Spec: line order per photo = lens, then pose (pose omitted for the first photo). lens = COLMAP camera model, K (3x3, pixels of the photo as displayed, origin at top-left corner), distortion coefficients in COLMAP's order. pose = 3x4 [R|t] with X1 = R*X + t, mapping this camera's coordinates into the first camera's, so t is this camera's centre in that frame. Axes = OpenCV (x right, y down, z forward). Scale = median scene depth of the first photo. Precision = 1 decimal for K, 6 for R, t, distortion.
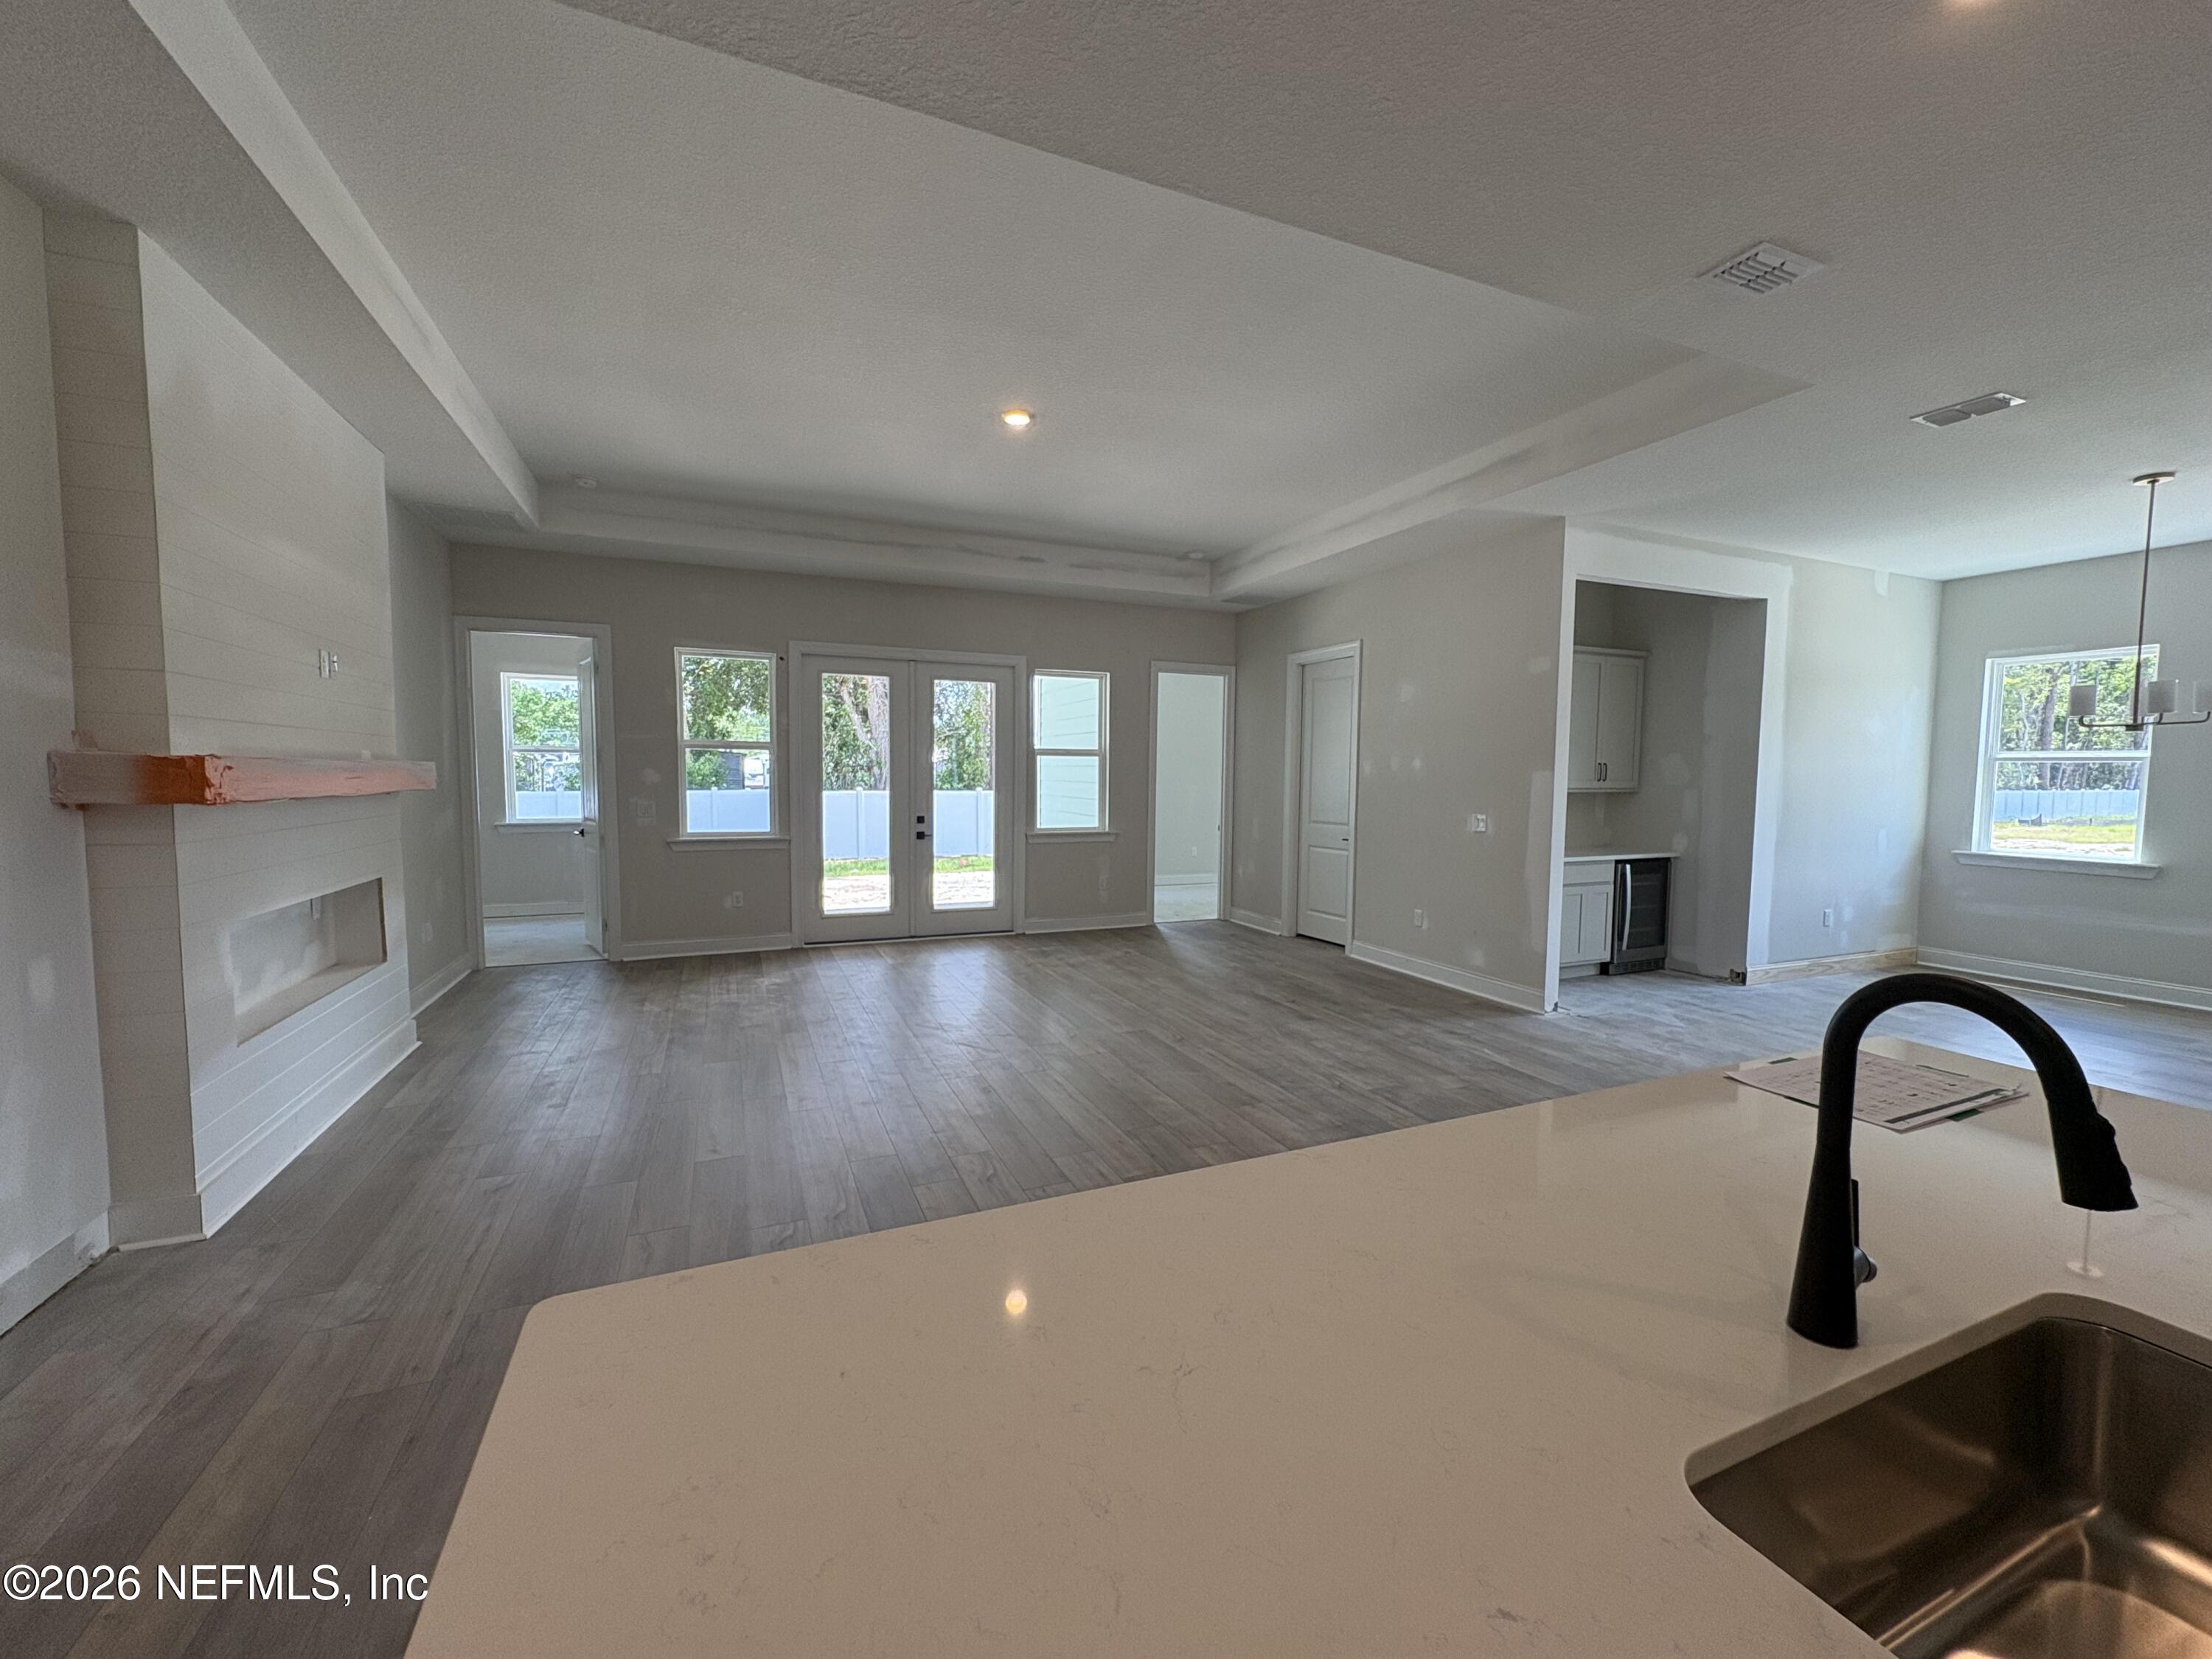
lens RADIAL K [[885.5, 0, 1113.7], [0, 885.5, 834.6], [0, 0, 1]] dist [0.000874, 0.000182]
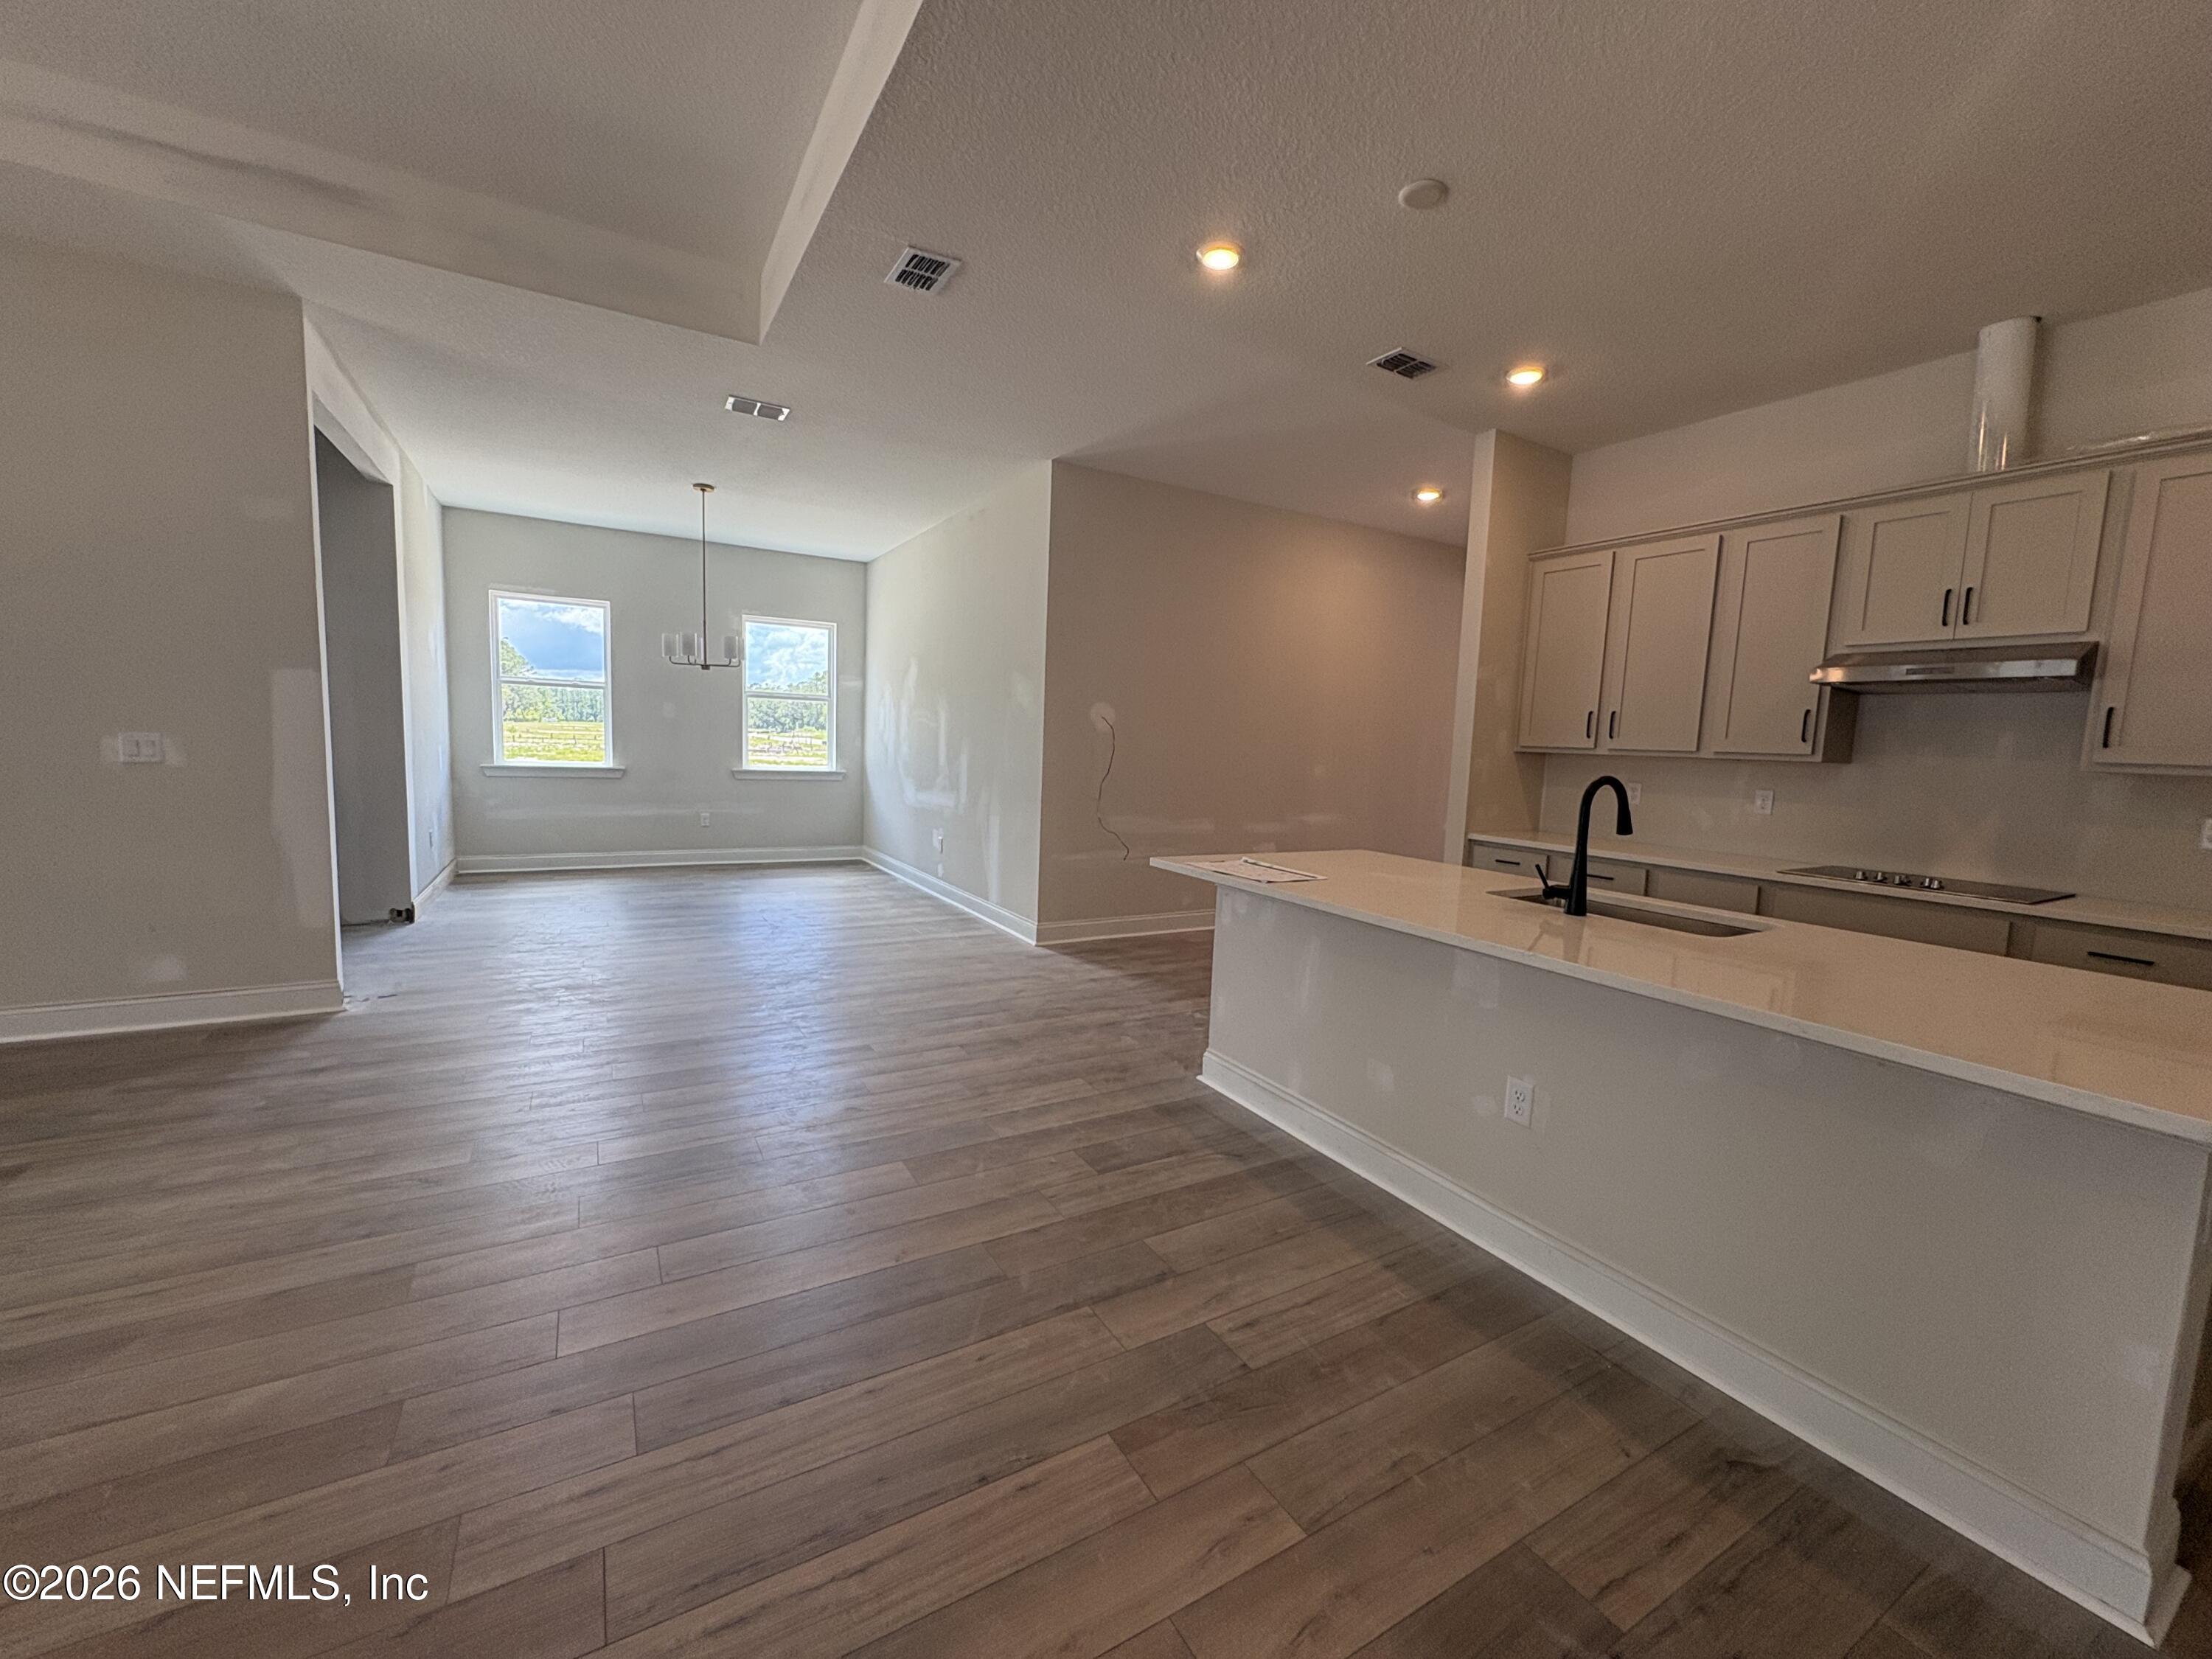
lens RADIAL K [[885.5, 0, 1105.1], [0, 885.5, 828.8], [0, 0, 1]] dist [0.000874, 0.000182]
pose [[-0.117799, -0.113189, 0.986566, -0.258660], [0.030016, 0.992623, 0.117468, -0.009300], [-0.992584, 0.043451, -0.113532, 0.417817]]
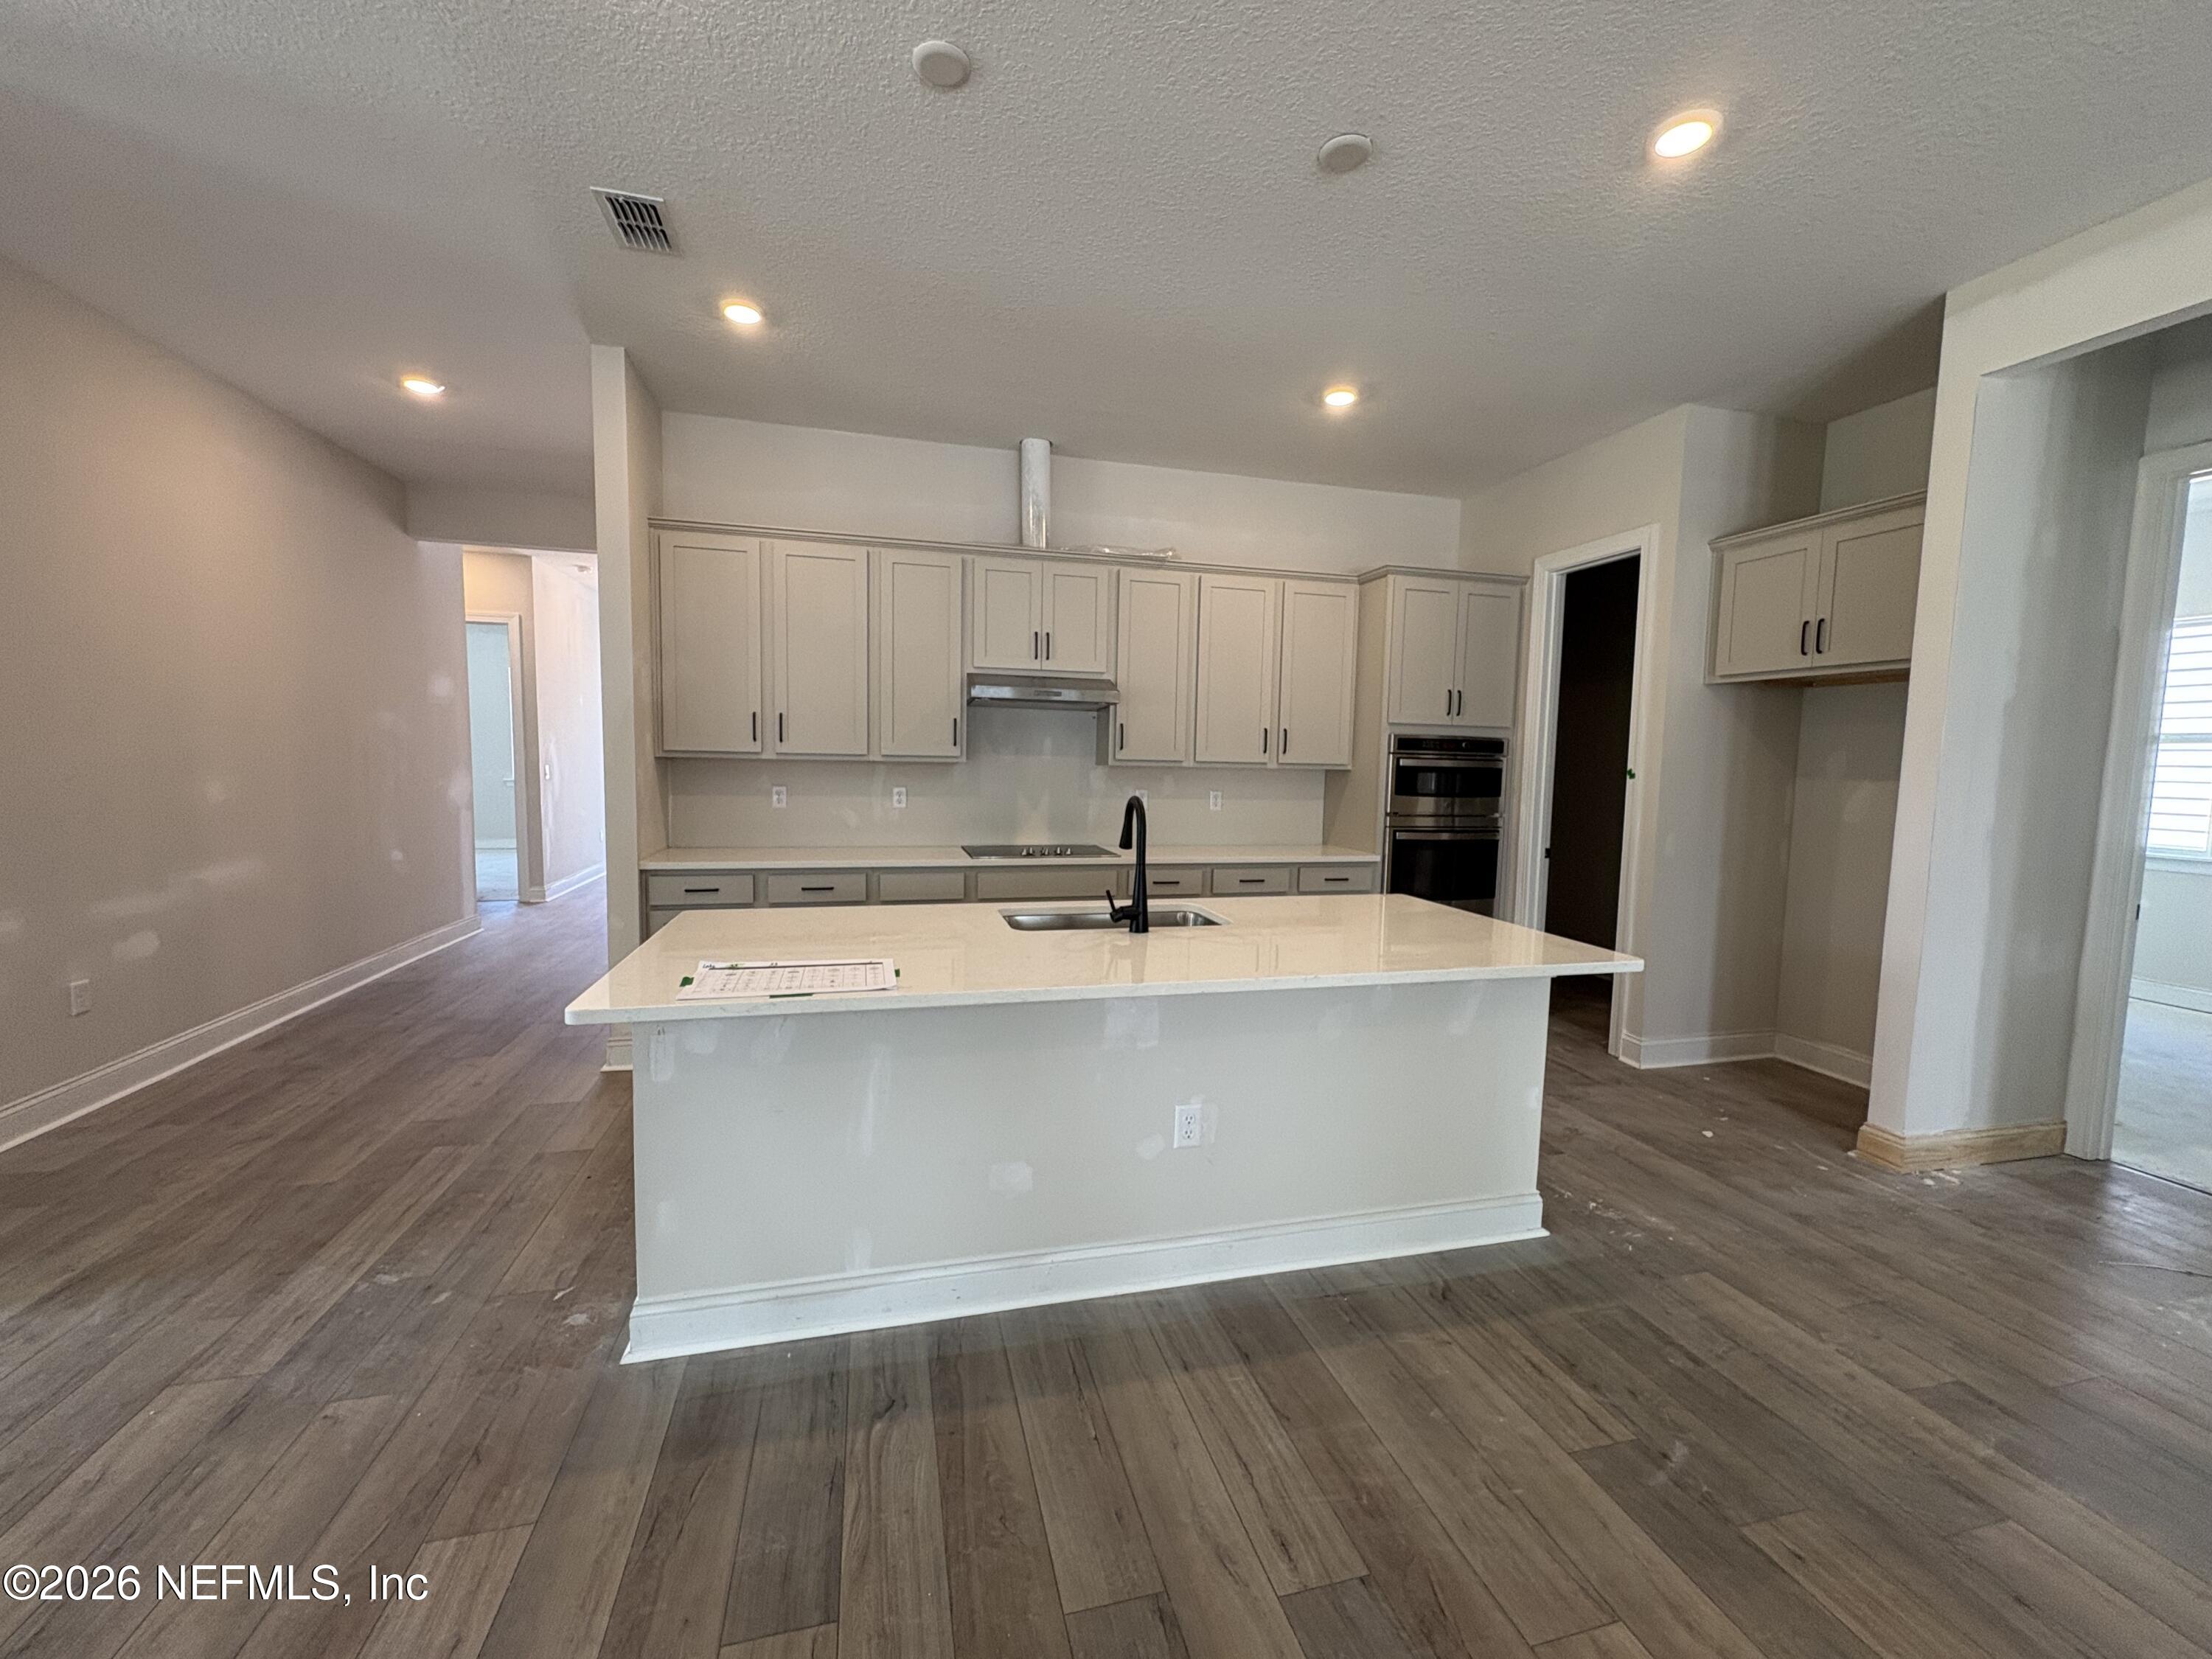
lens RADIAL K [[885.5, 0, 1111.5], [0, 885.5, 829.8], [0, 0, 1]] dist [0.000874, 0.000182]
pose [[-0.988670, -0.041105, 0.144369, 0.073327], [-0.018635, 0.987946, 0.153671, -0.028549], [-0.148946, 0.149239, -0.977519, 0.567905]]
